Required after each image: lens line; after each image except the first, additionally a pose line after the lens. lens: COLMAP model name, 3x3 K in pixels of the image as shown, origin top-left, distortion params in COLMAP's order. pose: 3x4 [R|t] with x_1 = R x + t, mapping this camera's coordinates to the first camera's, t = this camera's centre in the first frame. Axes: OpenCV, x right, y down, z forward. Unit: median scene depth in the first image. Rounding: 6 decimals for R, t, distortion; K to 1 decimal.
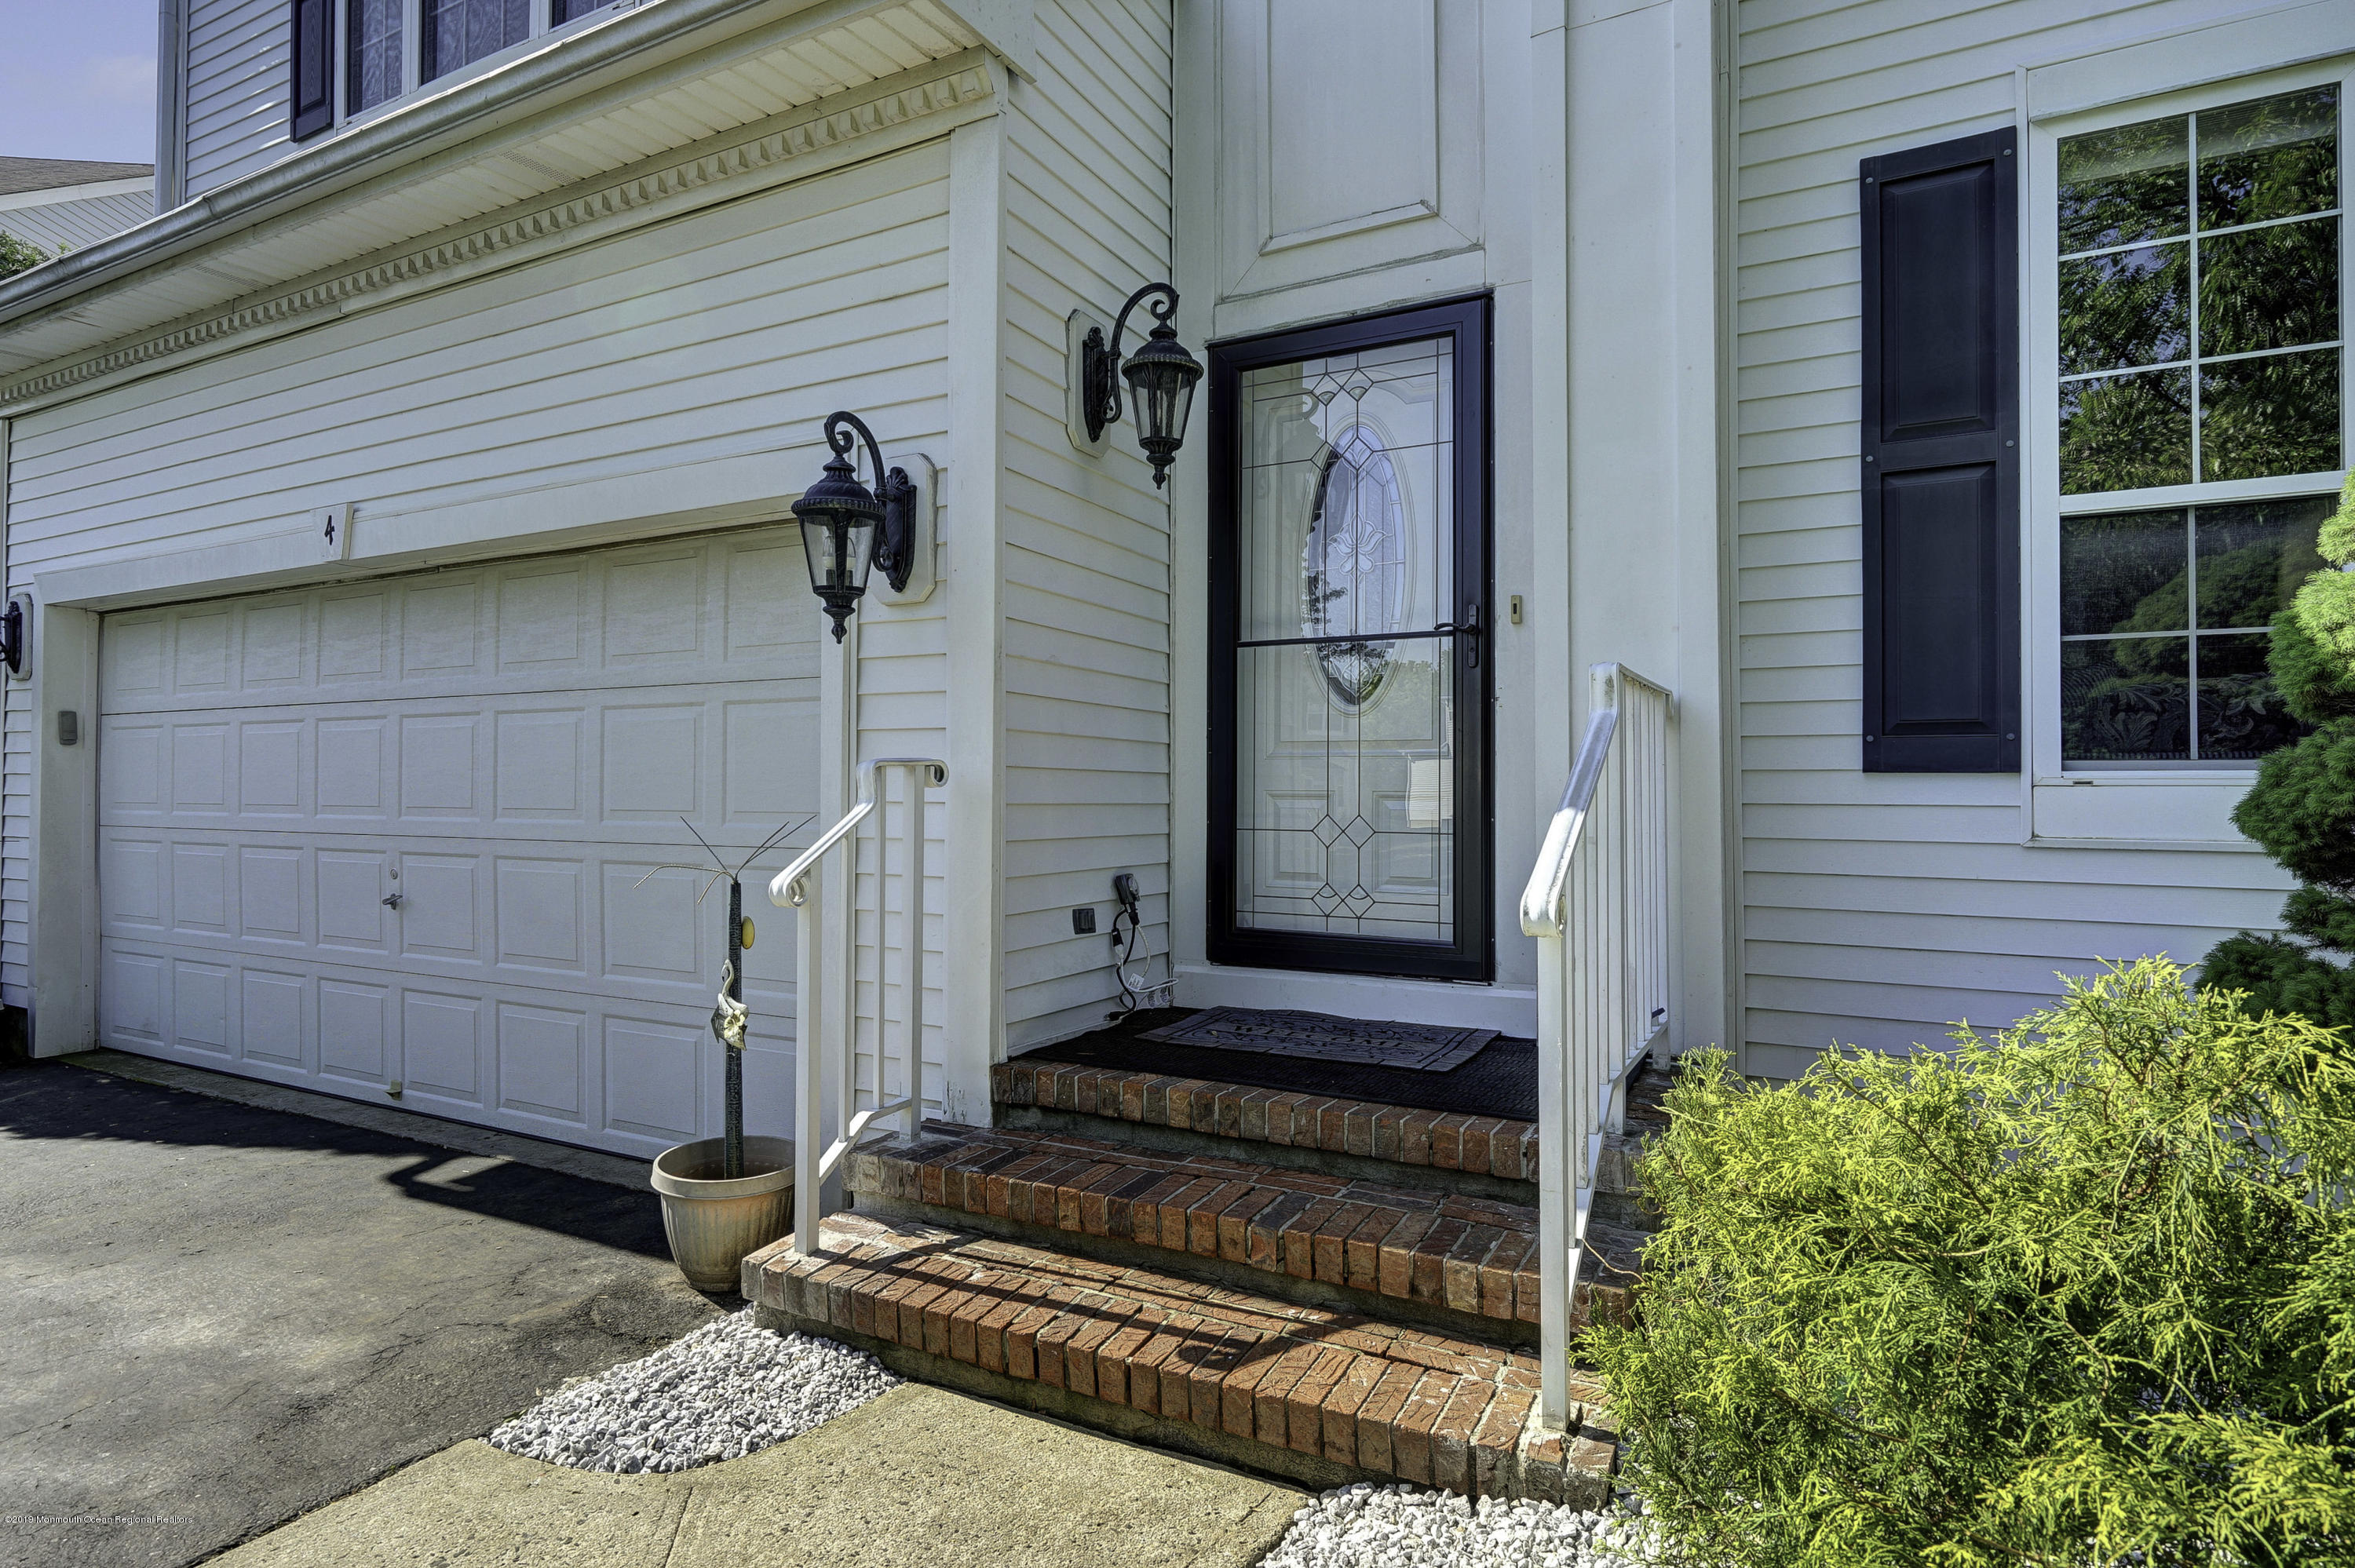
lens RADIAL K [[1238.1, 0, 1167.9], [0, 1238.1, 774.5], [0, 0, 1]] dist [0.002634, -0.000283]
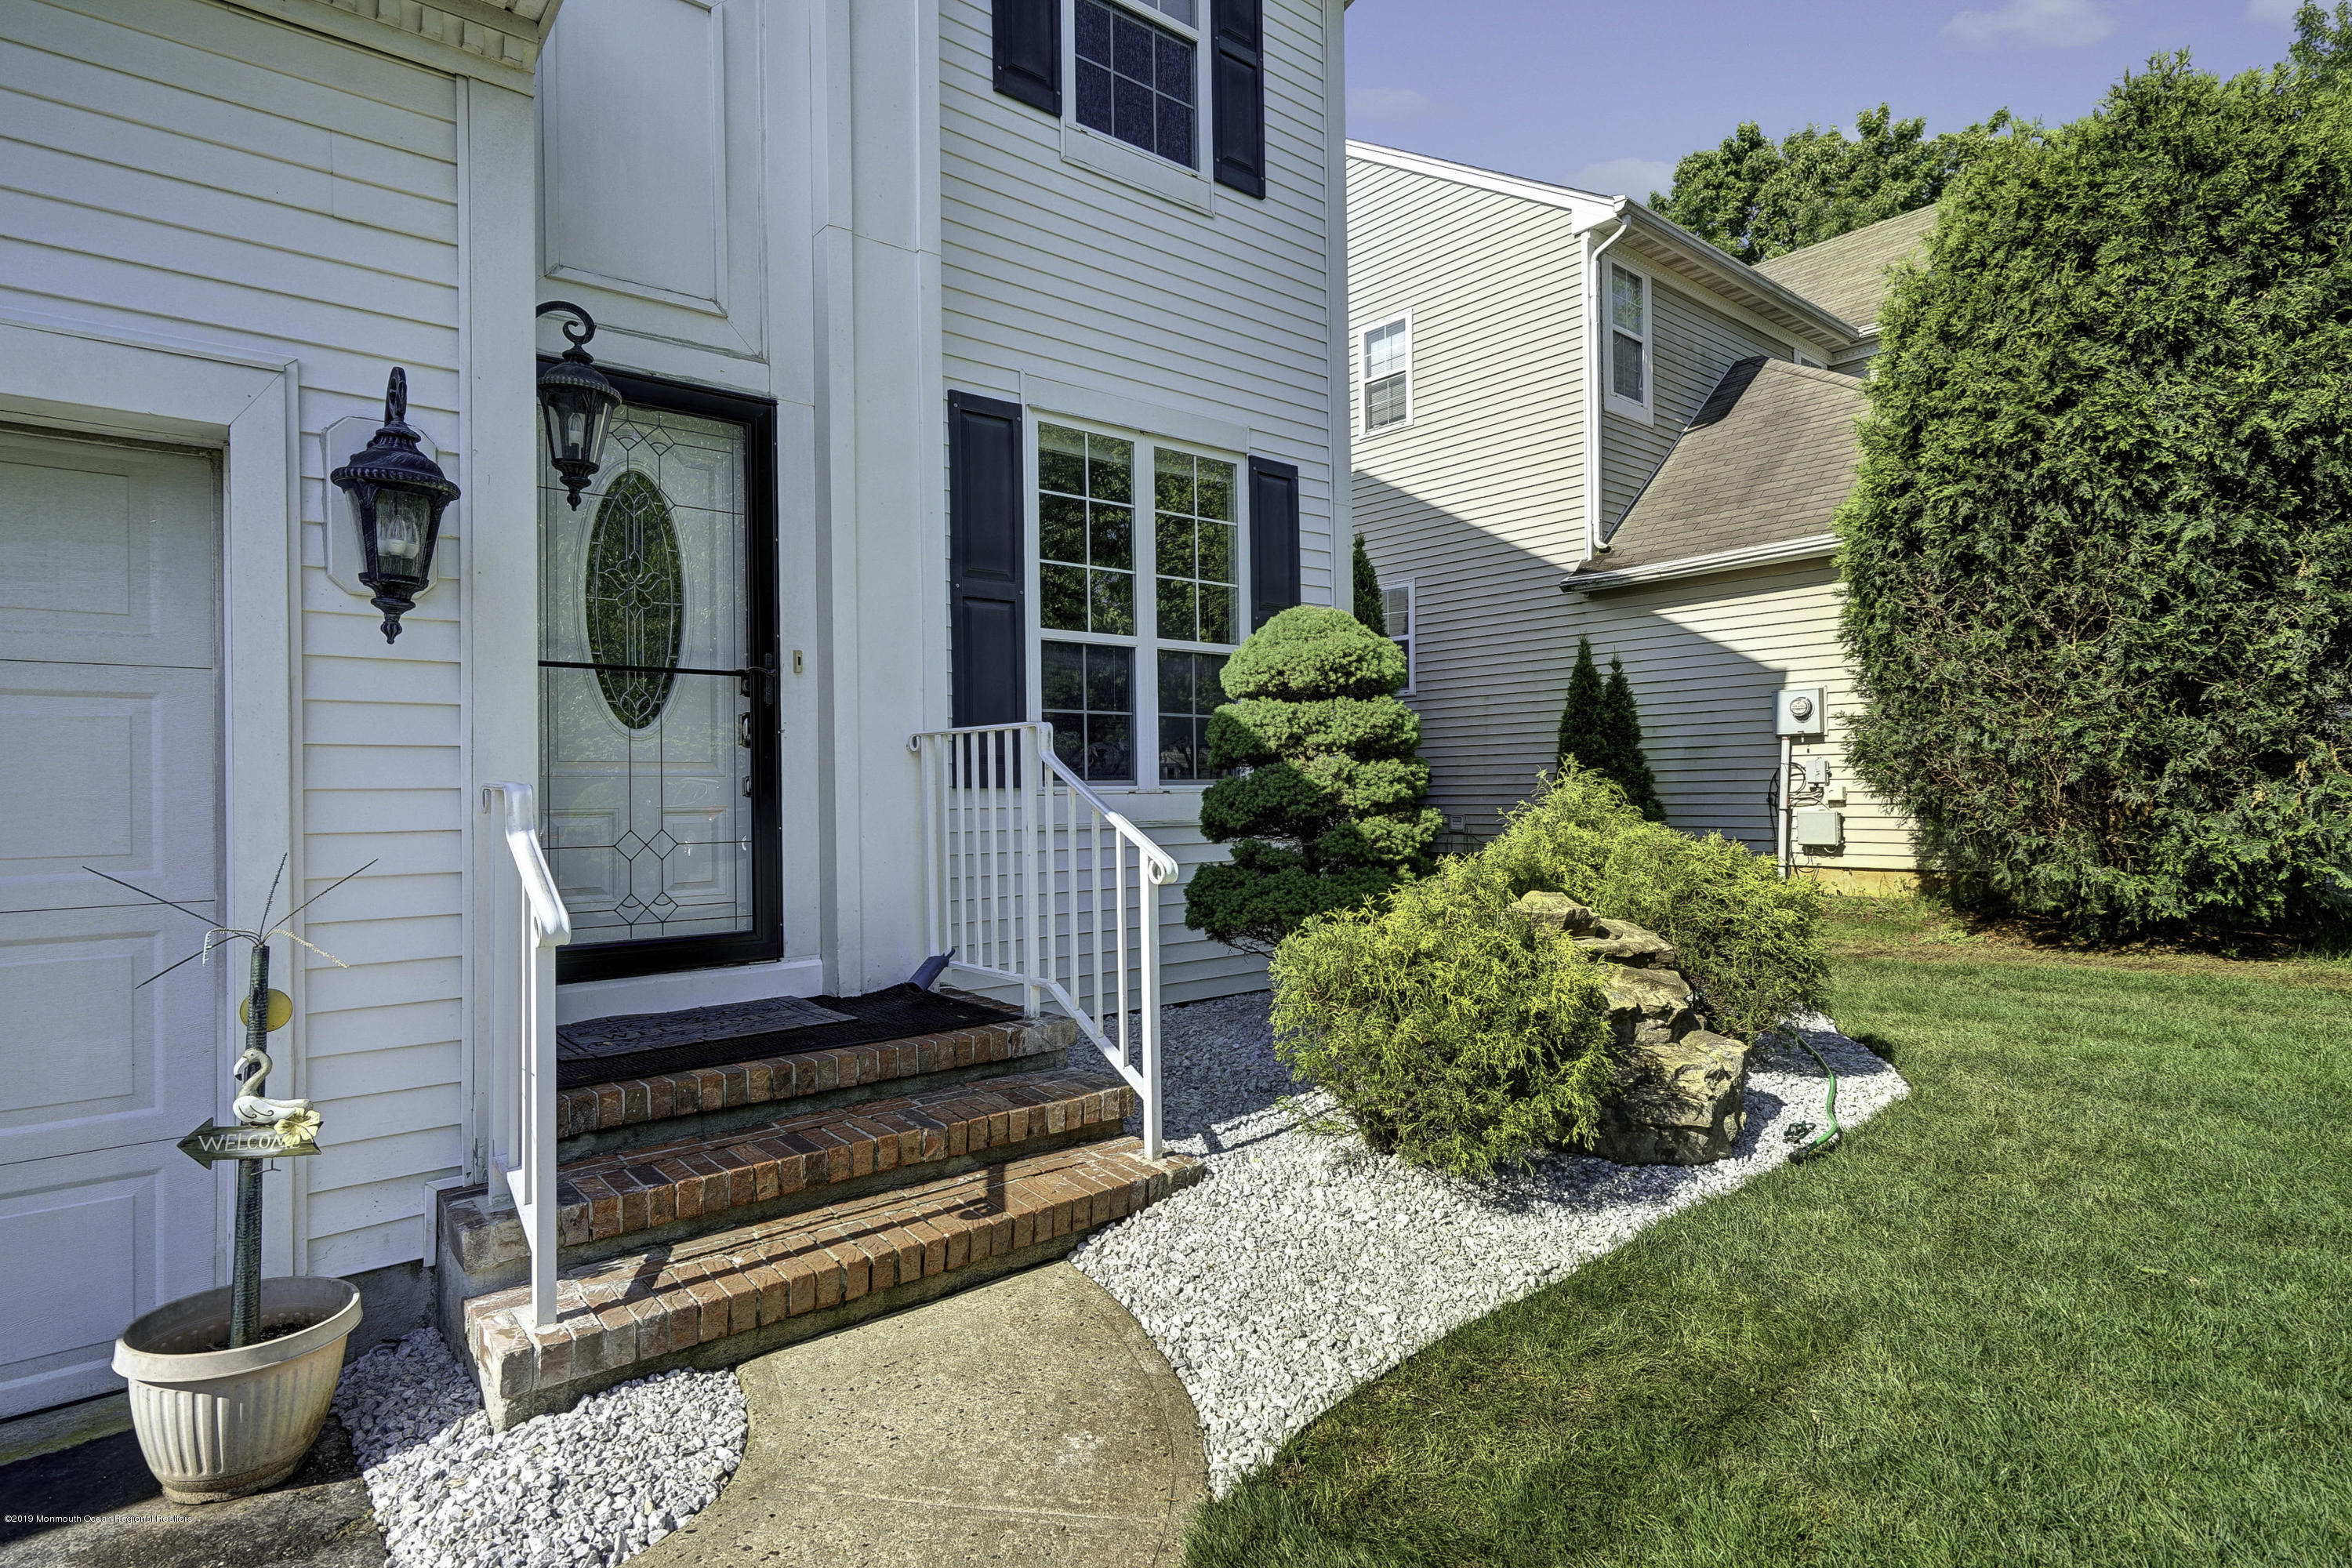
lens RADIAL K [[1236.7, 0, 1168.7], [0, 1236.7, 772.3], [0, 0, 1]] dist [0.002634, -0.000283]
pose [[0.370648, 0.004448, 0.928763, -0.852956], [0.003537, 0.999975, -0.006200, -0.011801], [-0.928767, 0.005583, 0.370623, 0.203310]]
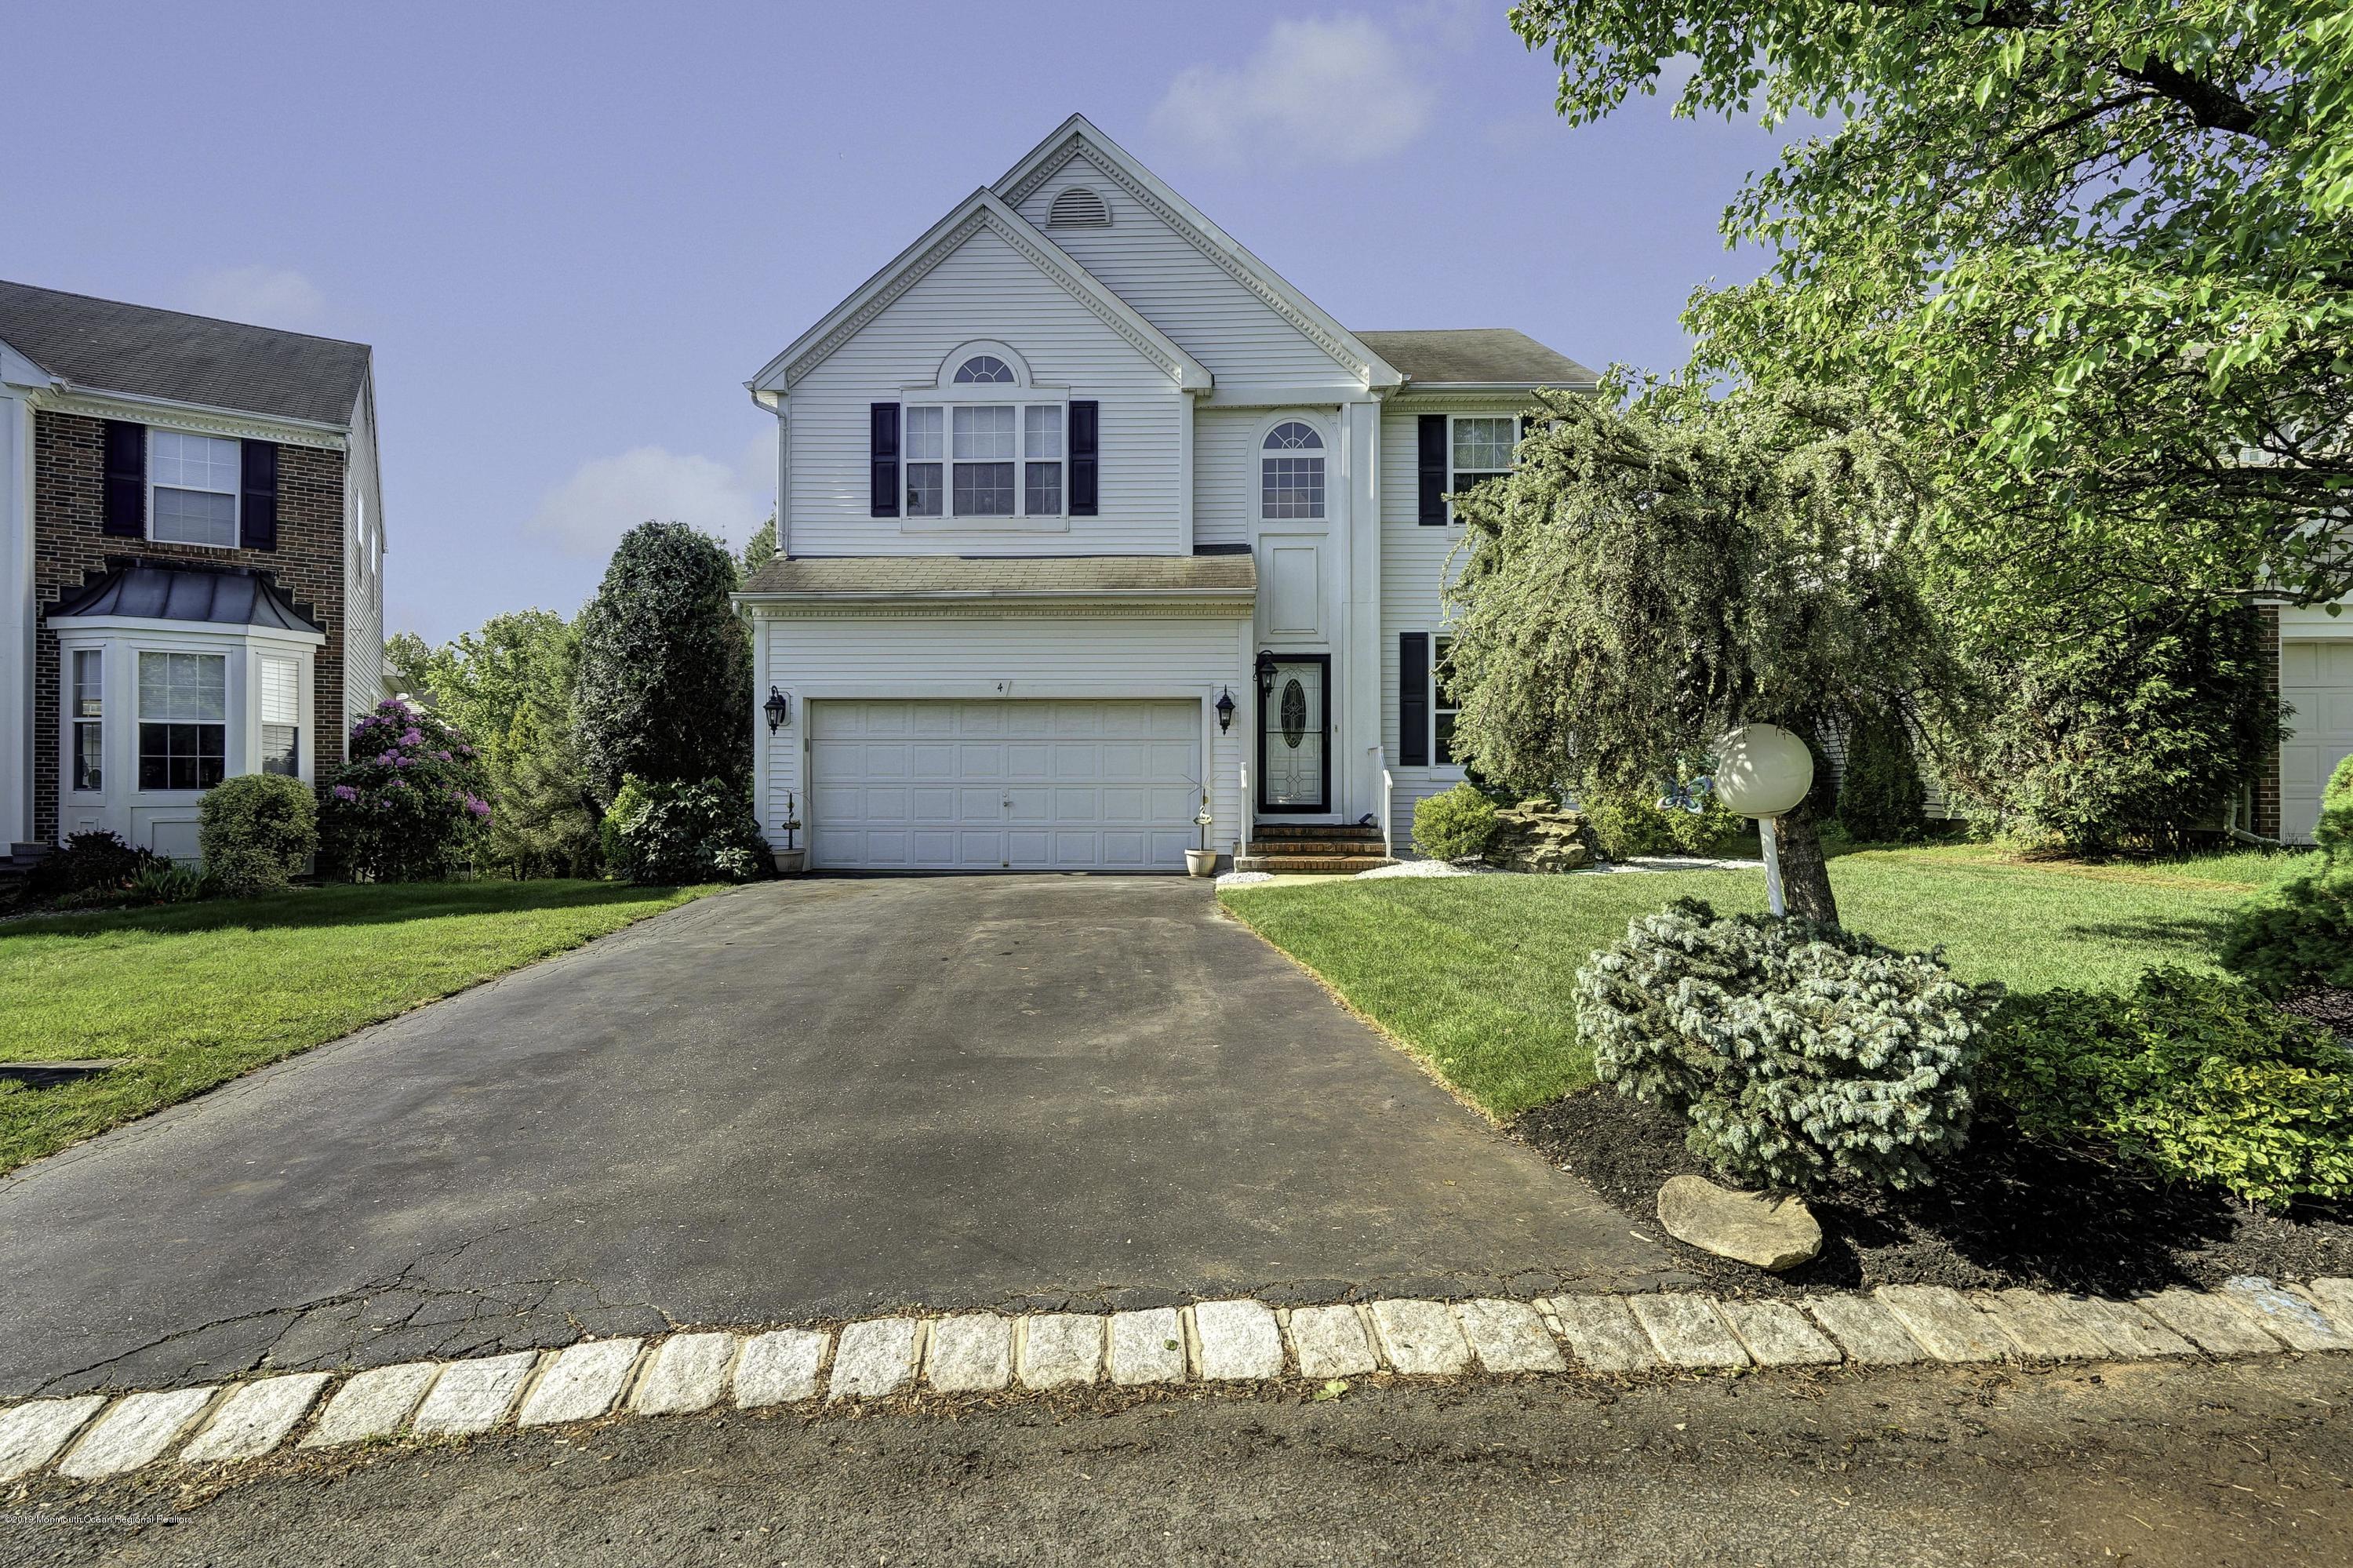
lens RADIAL K [[1047.4, 0, 1161.5], [0, 1047.4, 780.5], [0, 0, 1]] dist [-0.003546, -0.000138]
pose [[0.900795, -0.000335, 0.434245, -2.151780], [-0.004451, 0.999940, 0.010004, 0.021156], [-0.434222, -0.010945, 0.900739, -2.370070]]
